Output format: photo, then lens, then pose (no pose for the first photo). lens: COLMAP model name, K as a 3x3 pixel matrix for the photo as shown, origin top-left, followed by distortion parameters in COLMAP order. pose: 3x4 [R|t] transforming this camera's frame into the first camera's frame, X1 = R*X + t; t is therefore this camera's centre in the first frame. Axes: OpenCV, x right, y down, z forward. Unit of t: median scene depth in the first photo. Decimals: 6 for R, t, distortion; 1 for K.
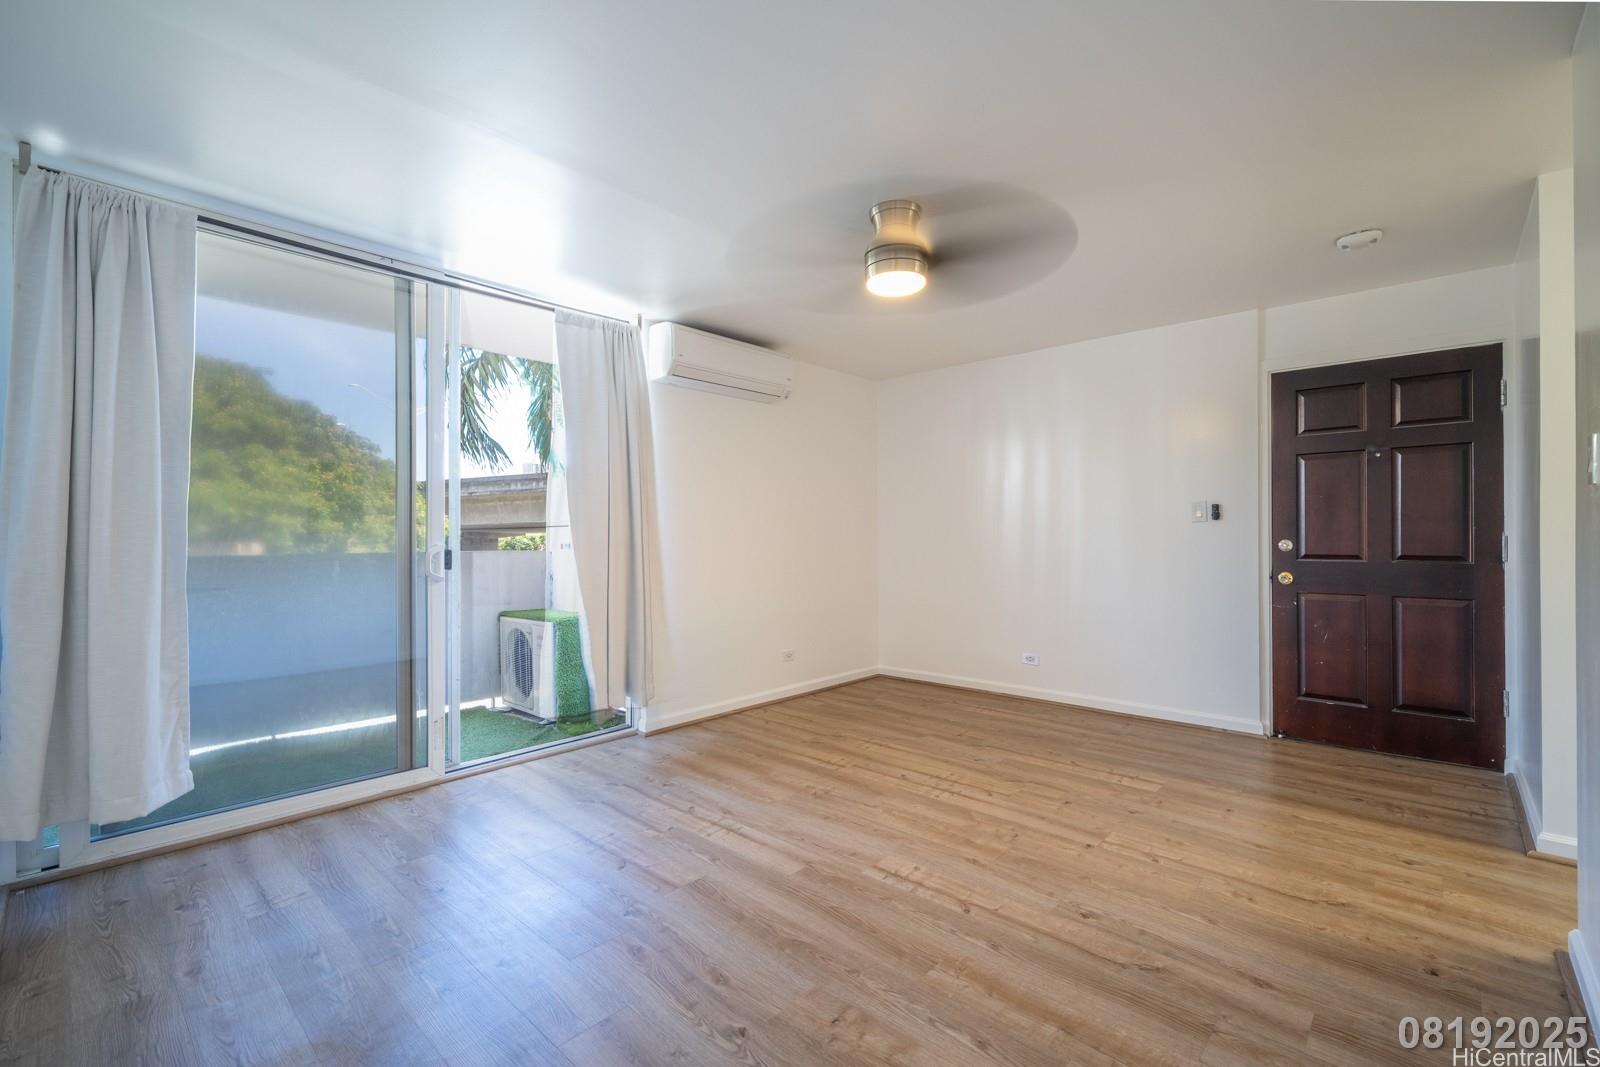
lens RADIAL K [[679.7, 0, 830.4], [0, 679.7, 529.3], [0, 0, 1]] dist [-0.000217, -0.000077]
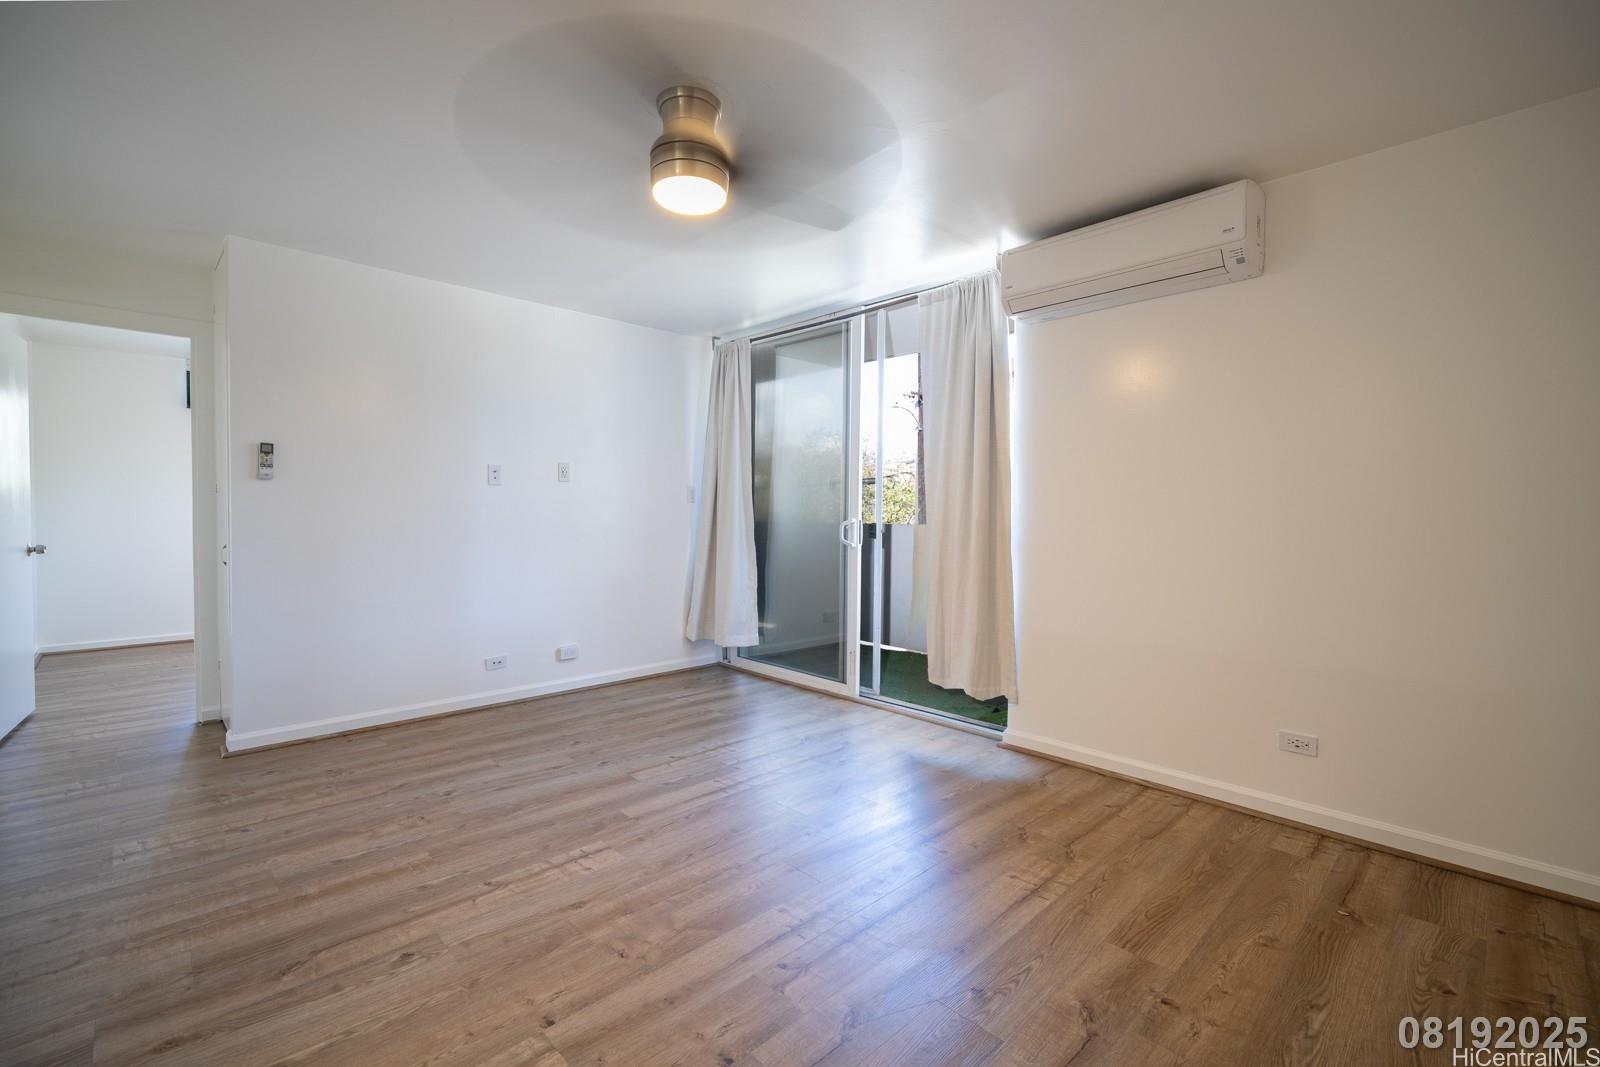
lens RADIAL K [[699.4, 0, 808.6], [0, 699.4, 535.1], [0, 0, 1]] dist [0.001546, -0.000101]
pose [[-0.077756, 0.036221, -0.996314, 0.881599], [0.002503, 0.999344, 0.036135, 0.002894], [0.996969, 0.000316, -0.077795, 1.157802]]
